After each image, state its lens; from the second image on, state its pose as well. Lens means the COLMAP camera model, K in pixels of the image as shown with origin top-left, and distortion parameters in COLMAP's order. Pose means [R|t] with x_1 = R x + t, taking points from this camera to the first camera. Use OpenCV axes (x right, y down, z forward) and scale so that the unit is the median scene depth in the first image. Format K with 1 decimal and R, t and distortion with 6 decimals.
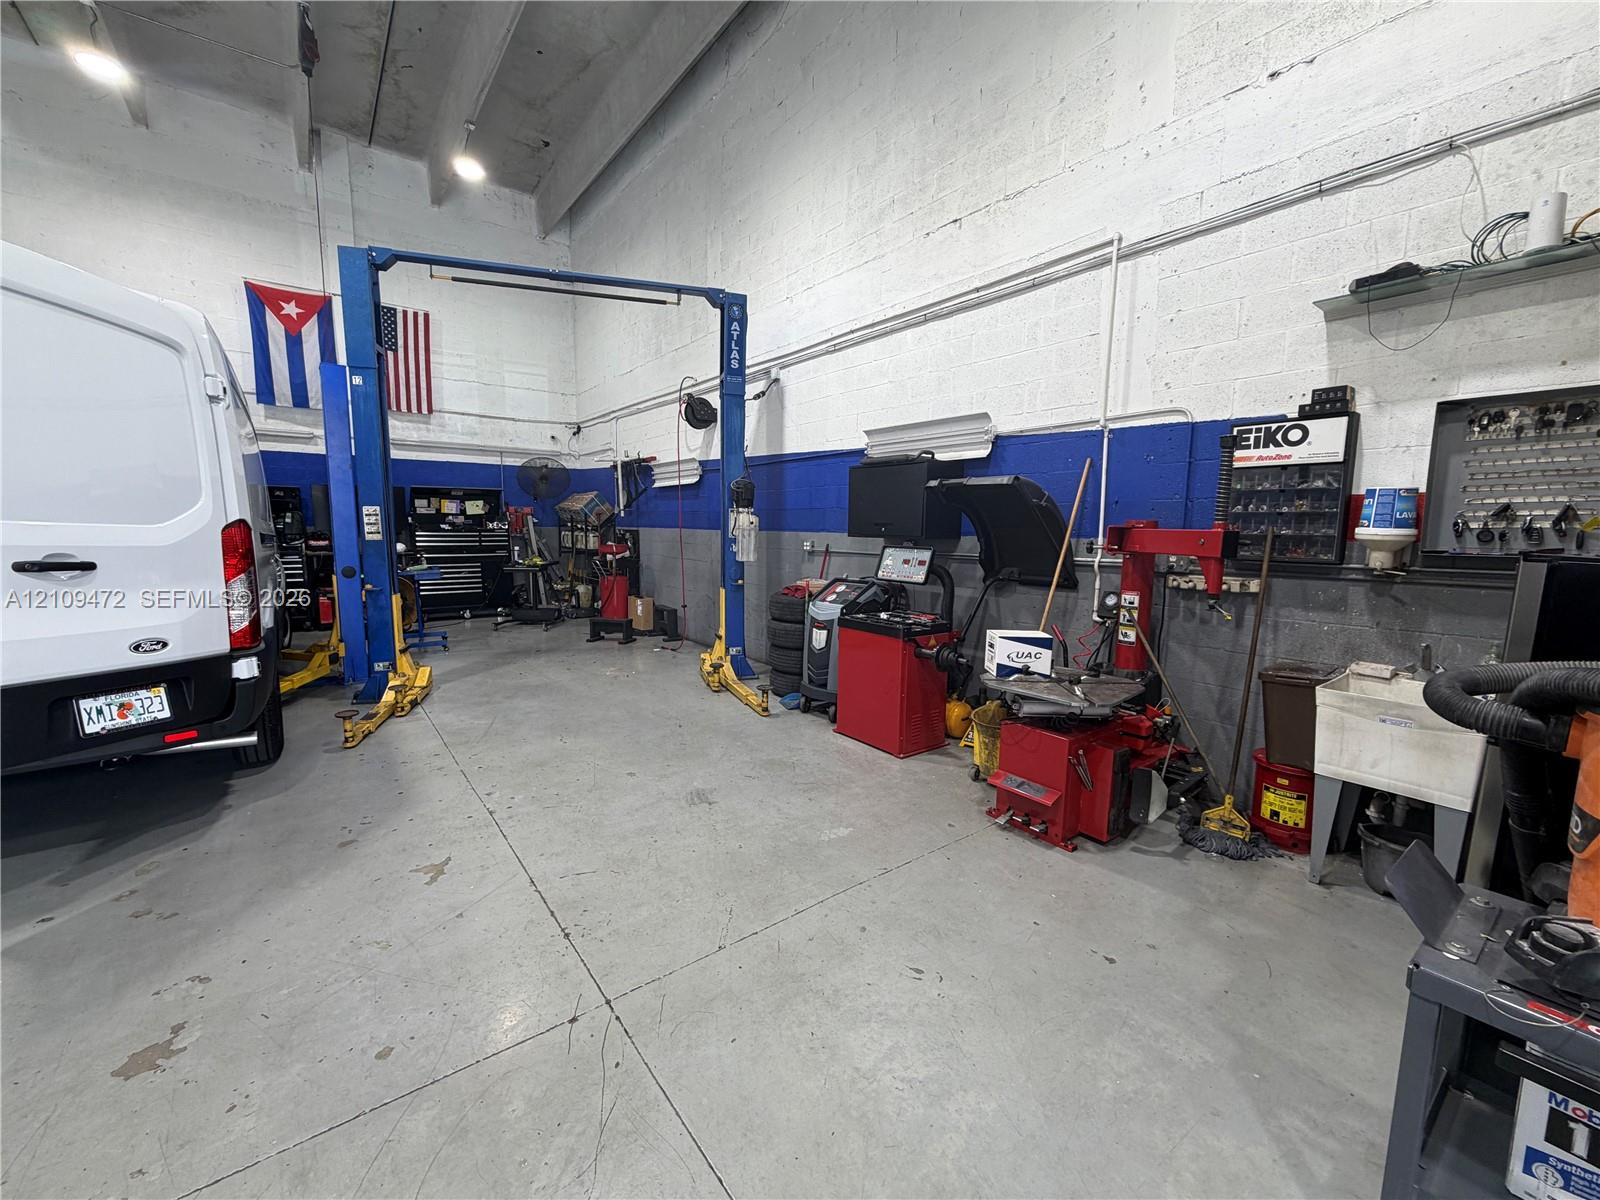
lens RADIAL K [[636.1, 0, 796.5], [0, 636.1, 600.6], [0, 0, 1]] dist [-0.000353, -0.000002]
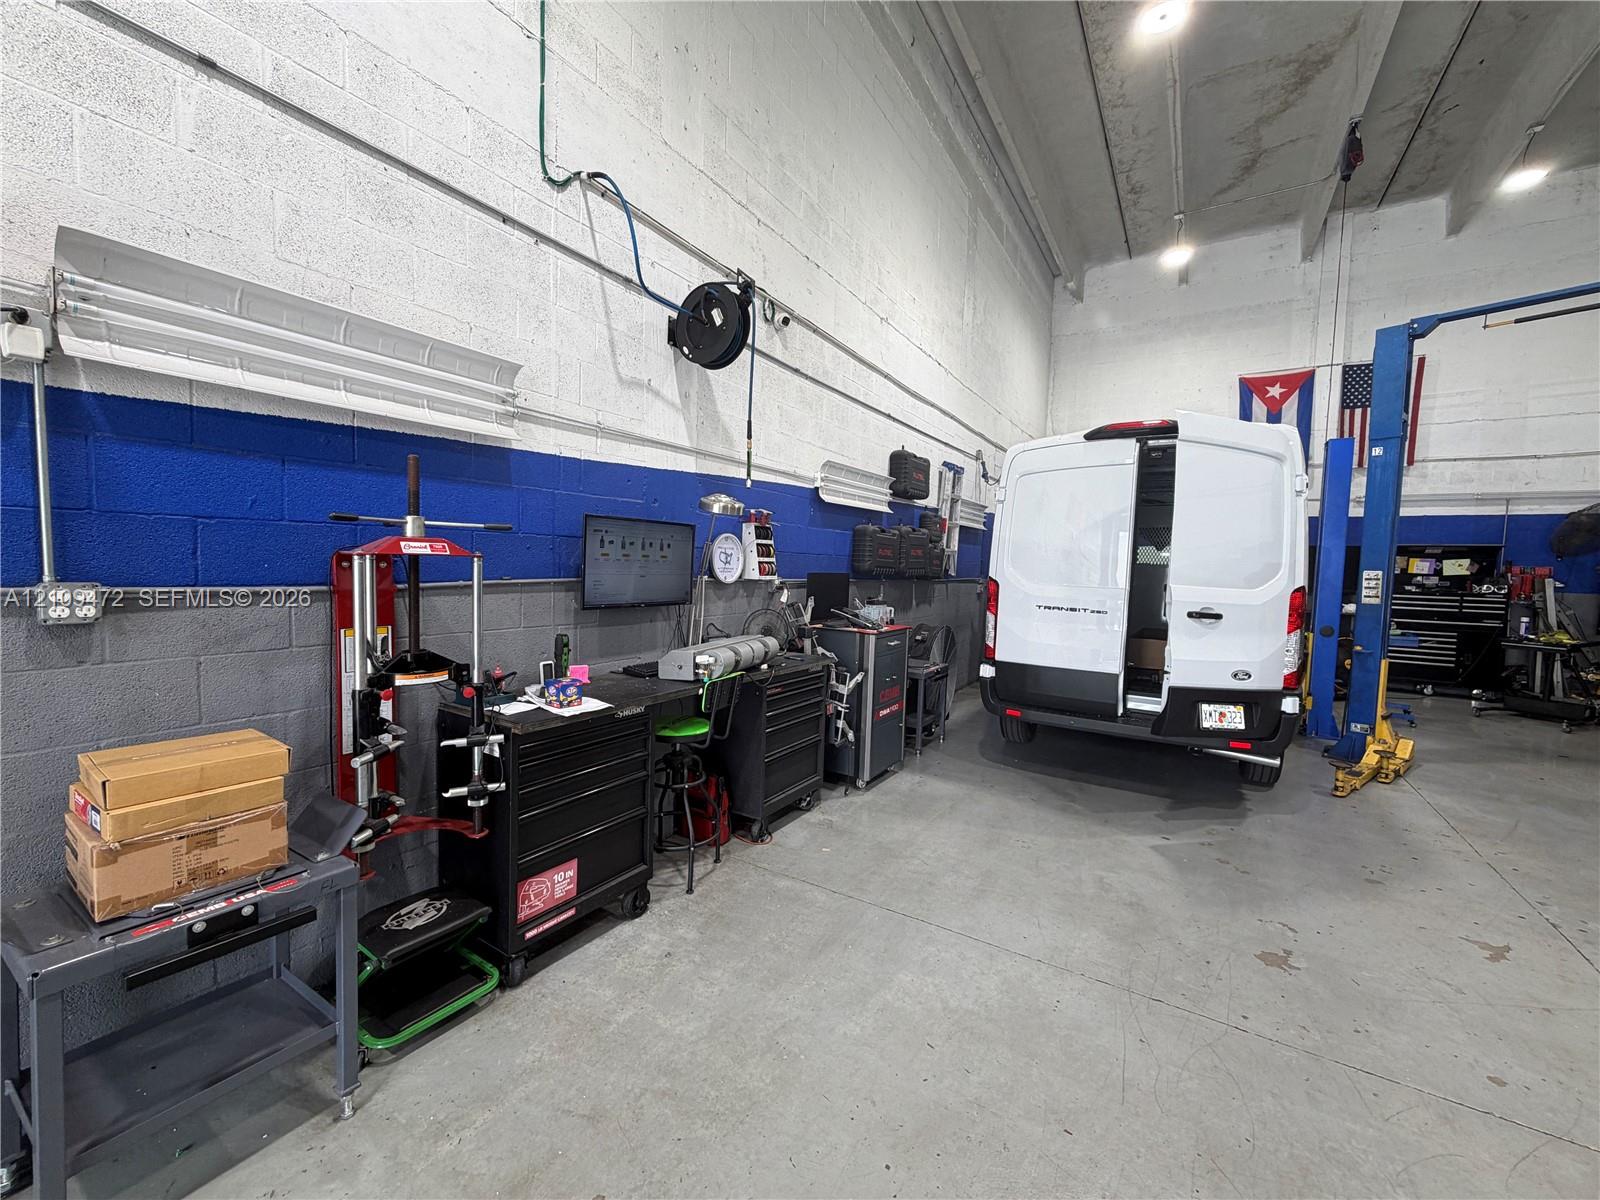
lens RADIAL K [[636.1, 0, 796.5], [0, 636.1, 600.6], [0, 0, 1]] dist [-0.000353, -0.000002]
pose [[0.346997, 0.058050, -0.936068, -0.031858], [-0.134167, 0.990890, 0.011714, 0.012785], [0.928220, 0.121524, 0.351624, -0.236544]]
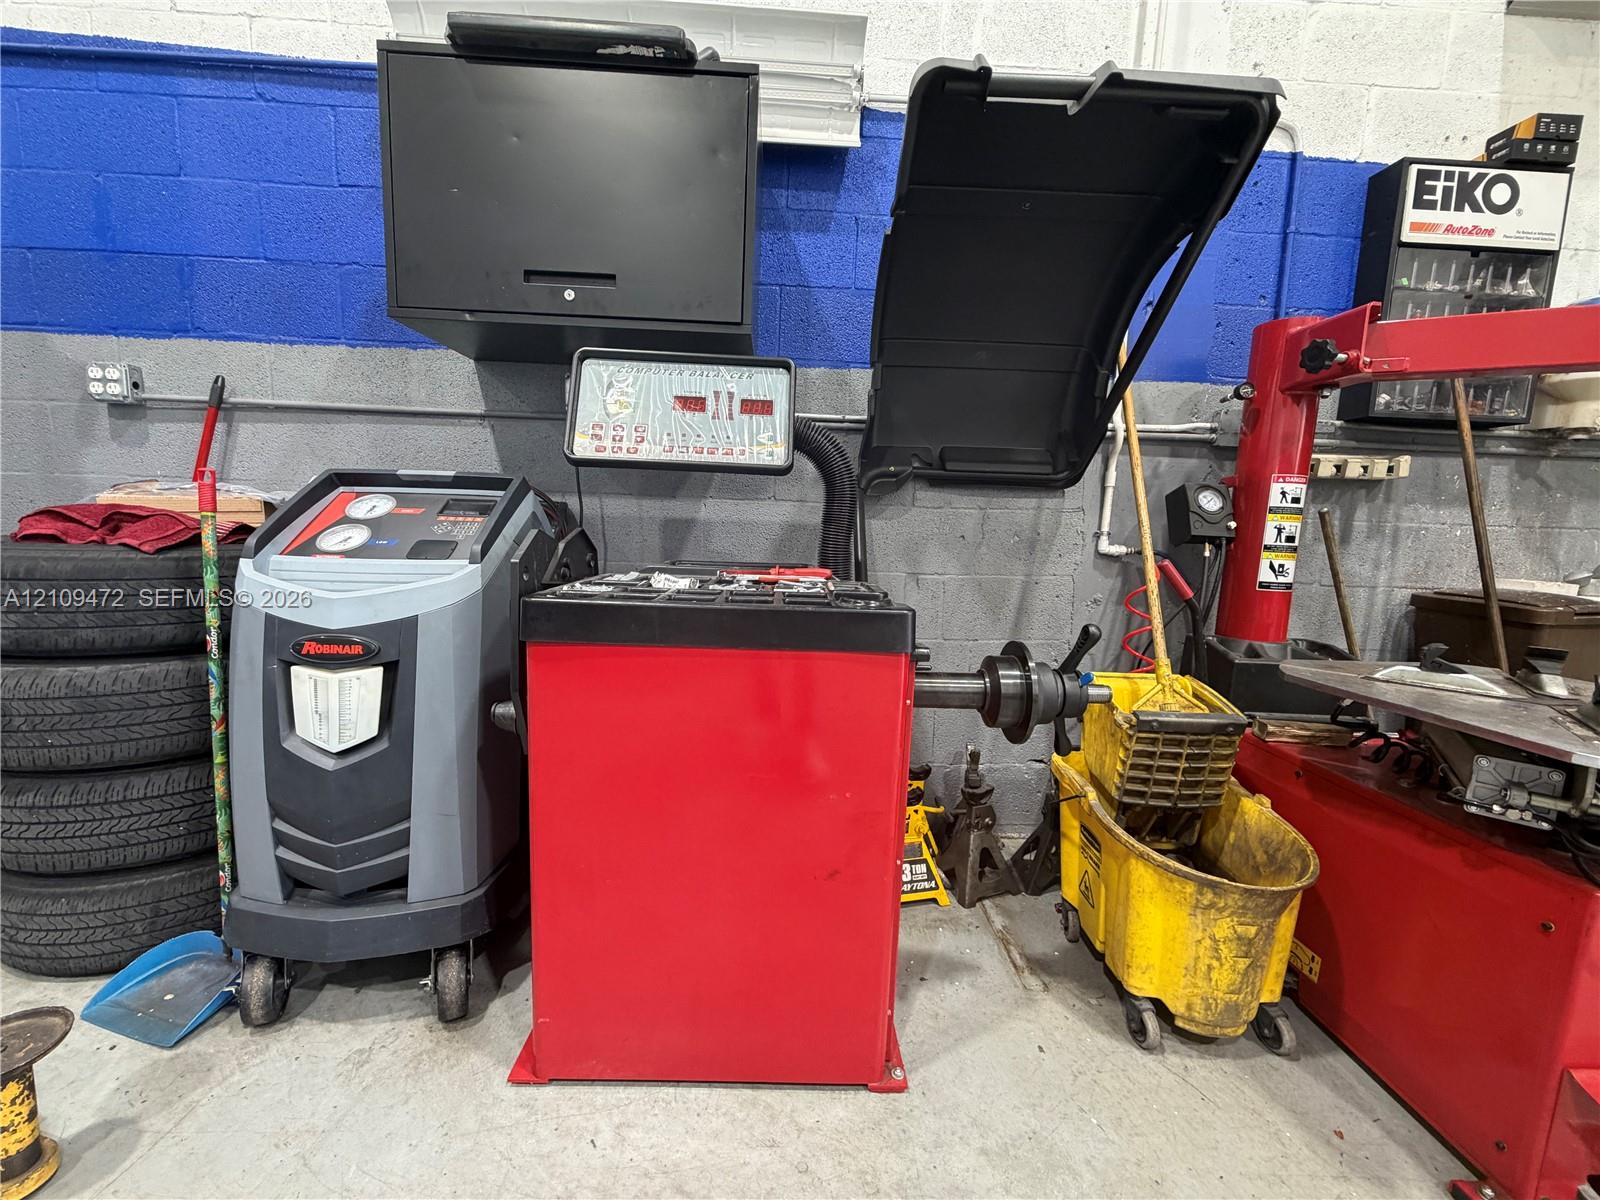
lens RADIAL K [[640.0, 0, 799.9], [0, 640.0, 605.8], [0, 0, 1]] dist [-0.000448, -0.000003]
pose [[0.581079, -0.095503, 0.808224, -0.051977], [0.066024, 0.995349, 0.070146, 0.016635], [-0.811165, 0.012602, 0.584682, 0.705327]]
